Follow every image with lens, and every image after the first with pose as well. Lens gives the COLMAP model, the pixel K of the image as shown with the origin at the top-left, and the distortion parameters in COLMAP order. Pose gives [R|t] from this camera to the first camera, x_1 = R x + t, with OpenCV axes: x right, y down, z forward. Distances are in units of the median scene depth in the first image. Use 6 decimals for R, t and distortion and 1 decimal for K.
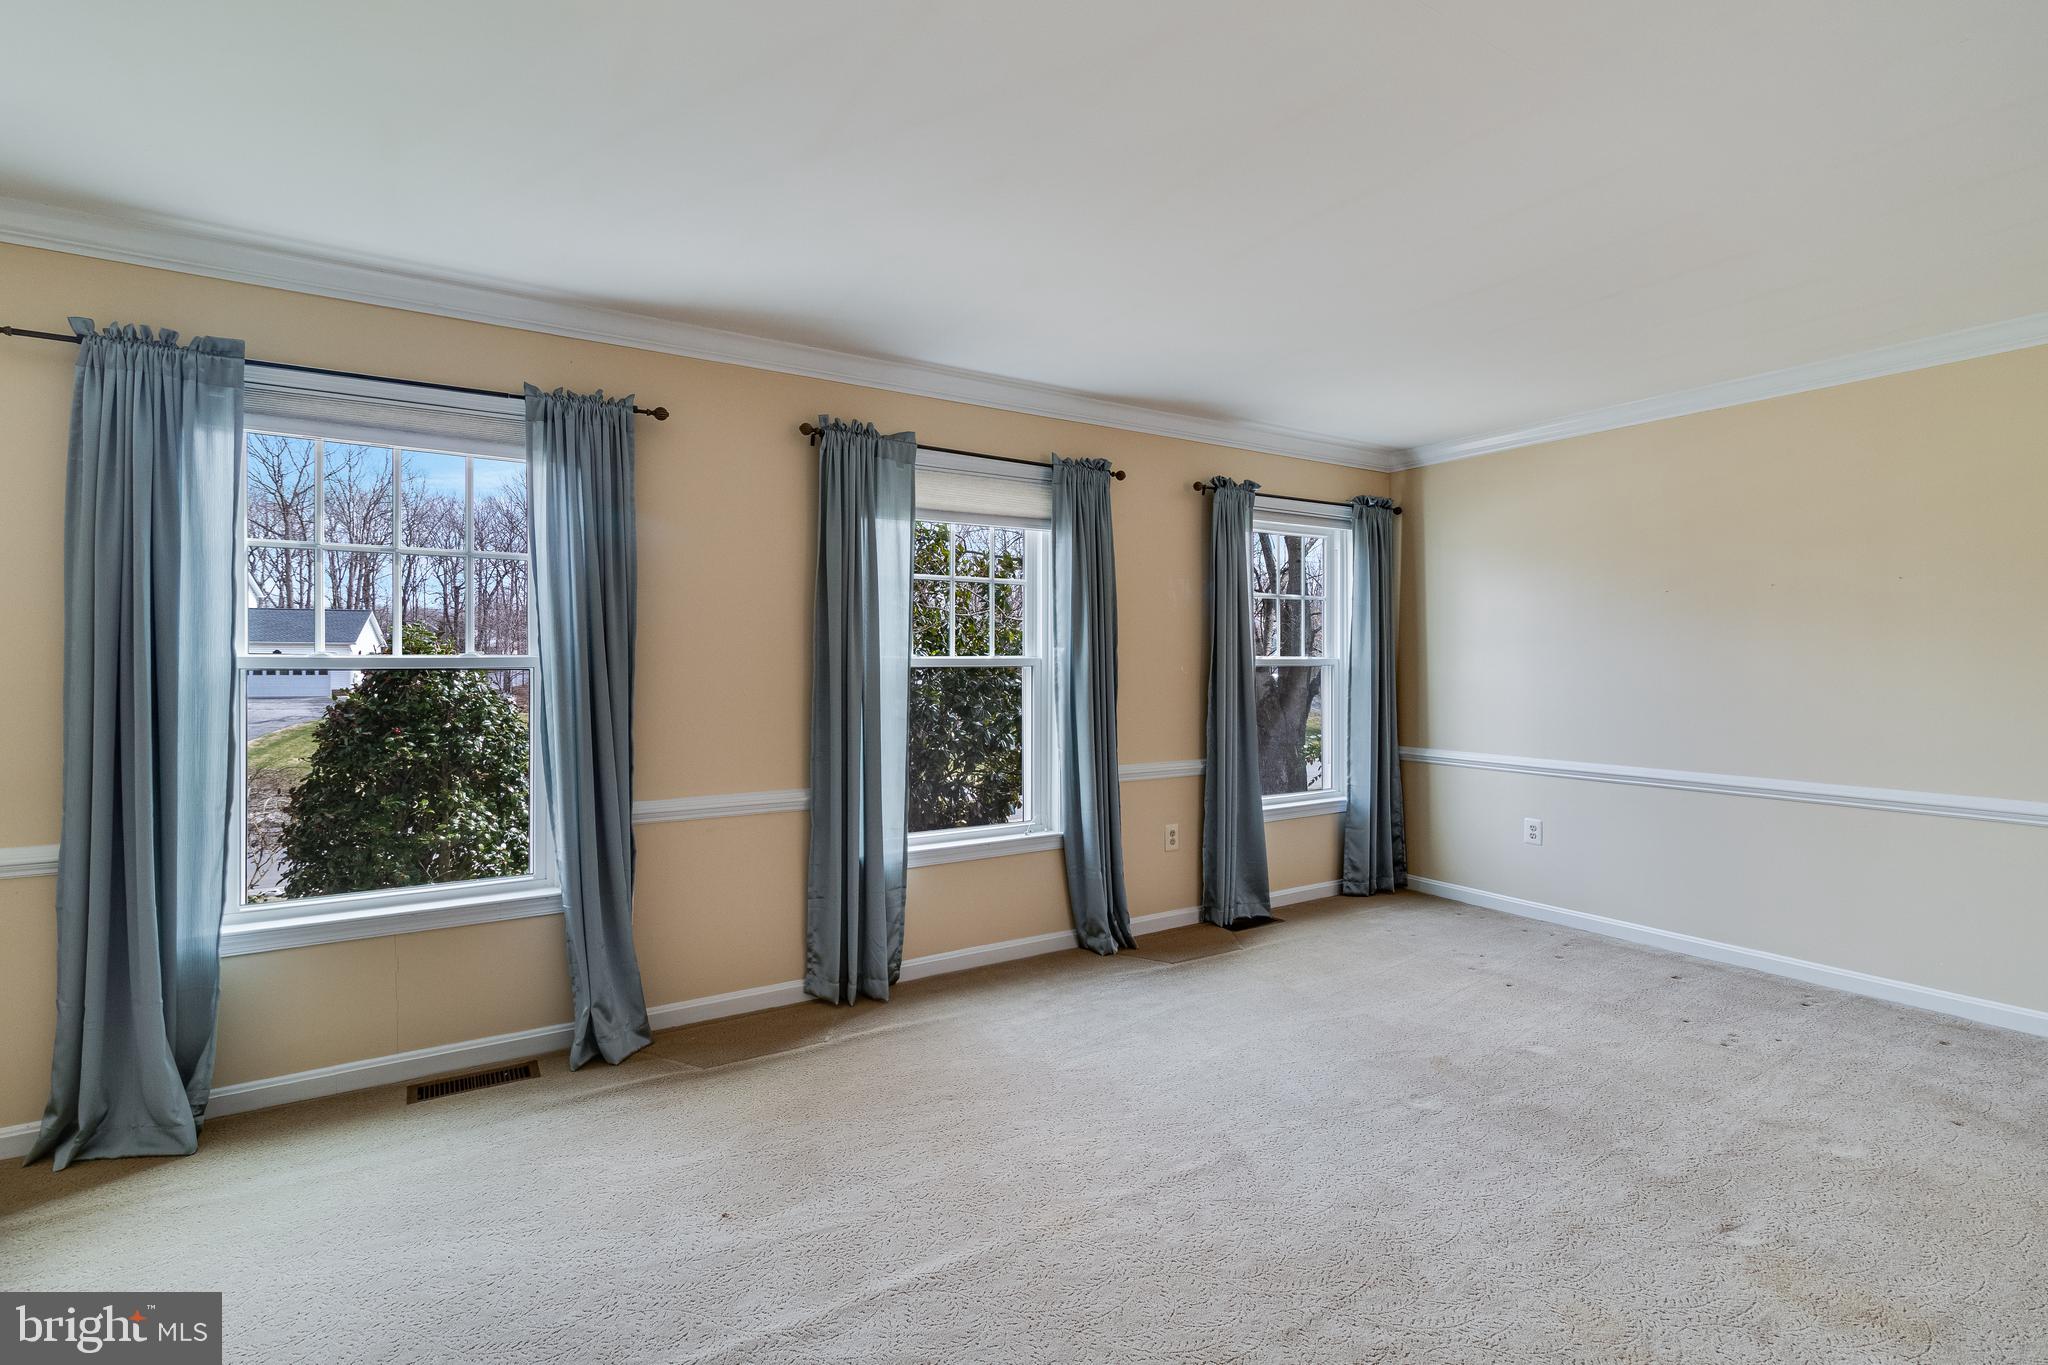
lens RADIAL K [[958.8, 0, 1023.3], [0, 958.8, 674.3], [0, 0, 1]] dist [0.003993, 0.000183]
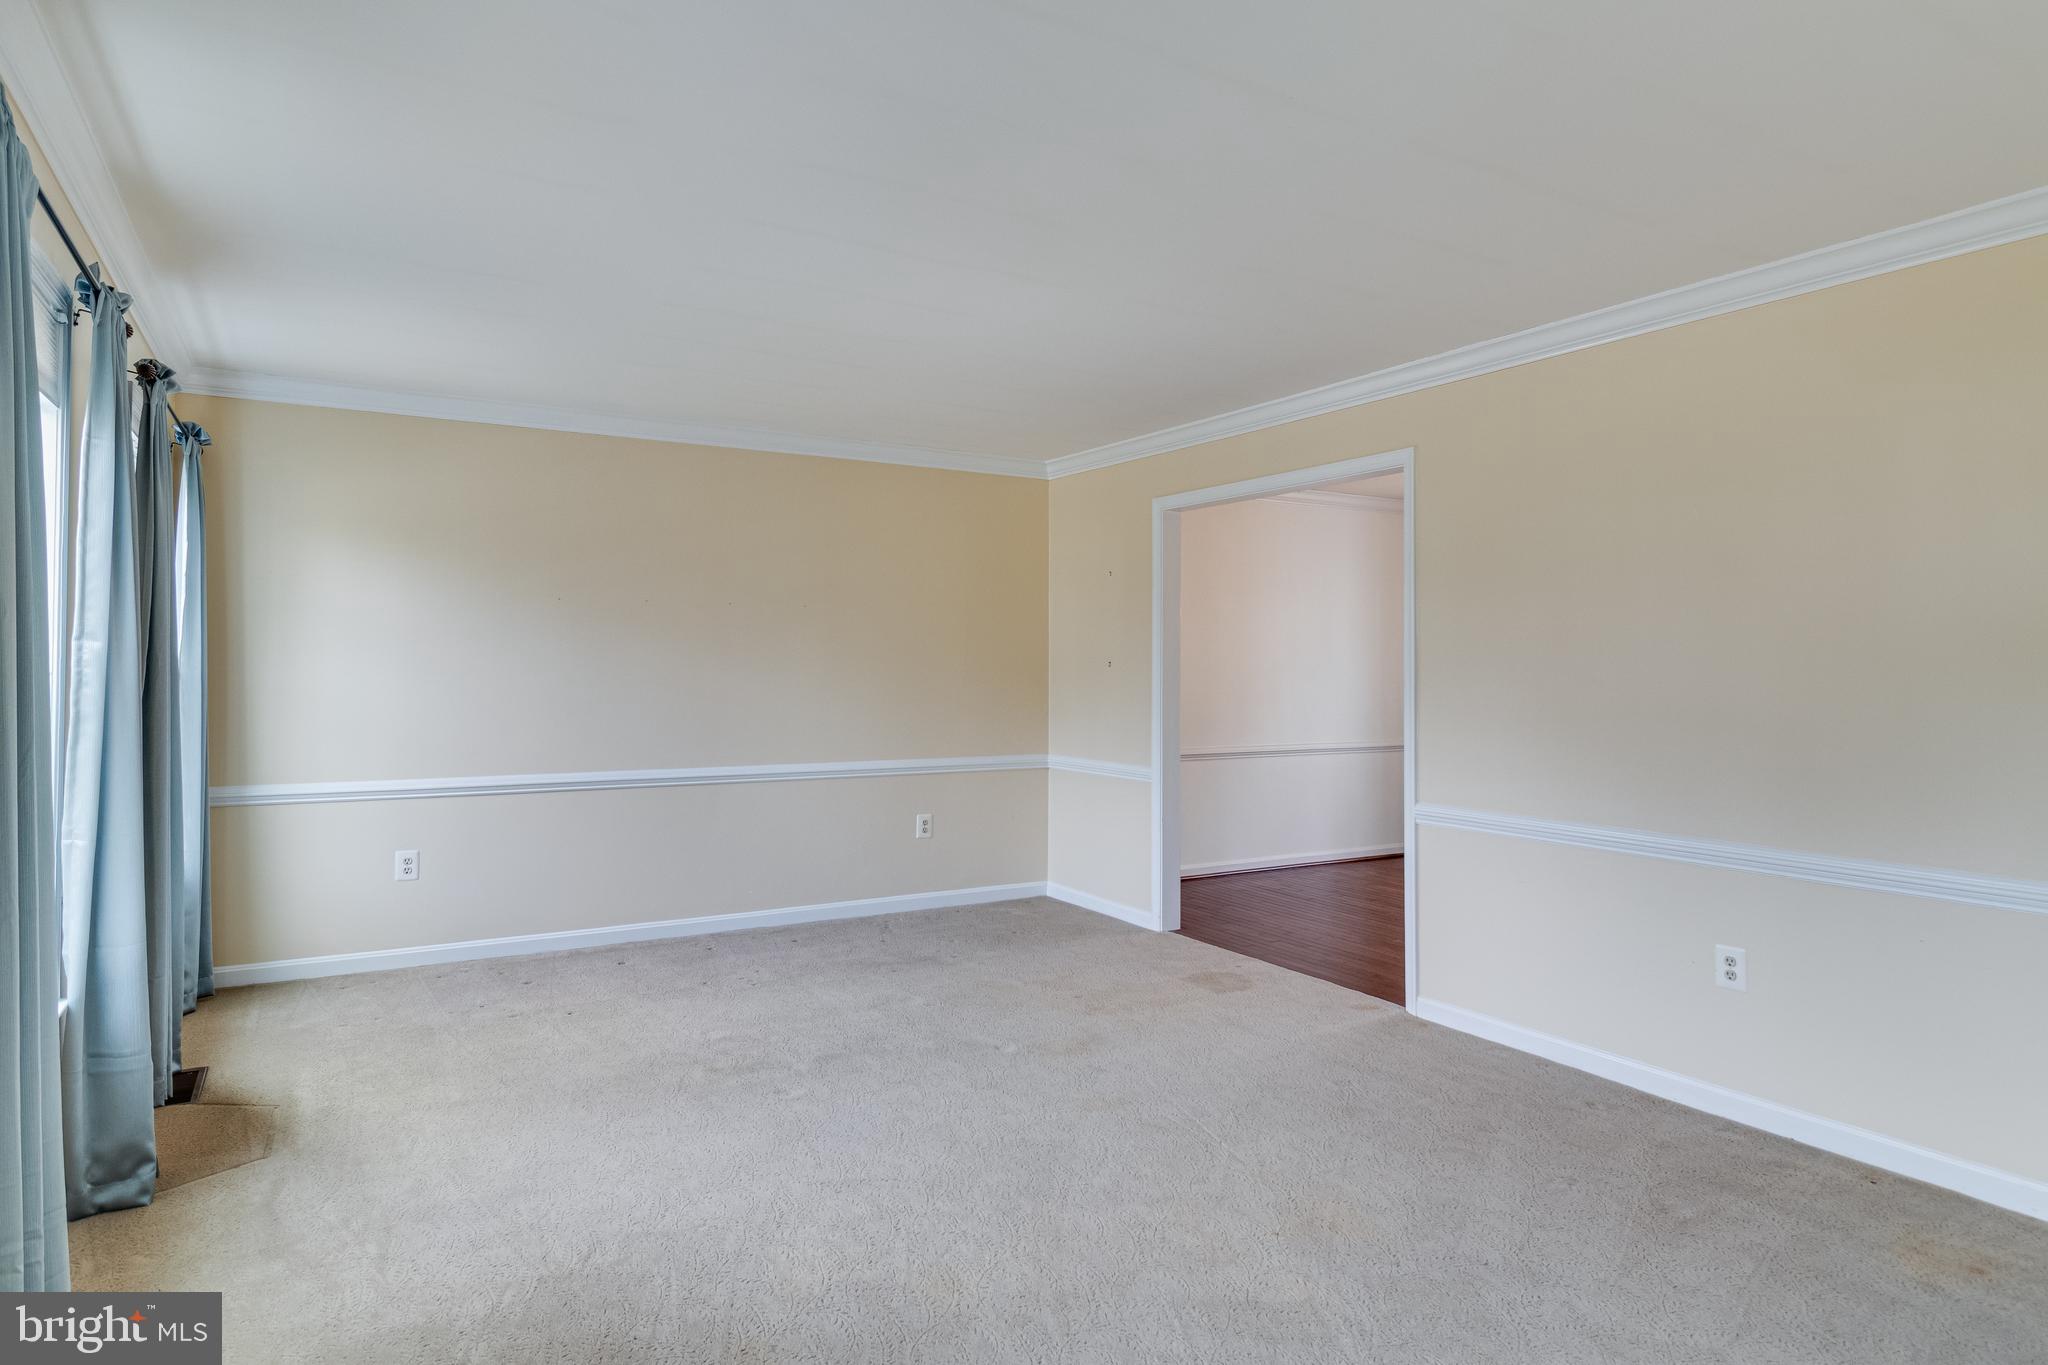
lens RADIAL K [[1189.6, 0, 1022.4], [0, 1189.6, 671.1], [0, 0, 1]] dist [-0.001450, -0.000715]
pose [[0.019426, -0.000375, 0.999811, -0.709767], [0.011892, 0.999929, 0.000144, -0.003912], [-0.999741, 0.011887, 0.019429, 0.594232]]
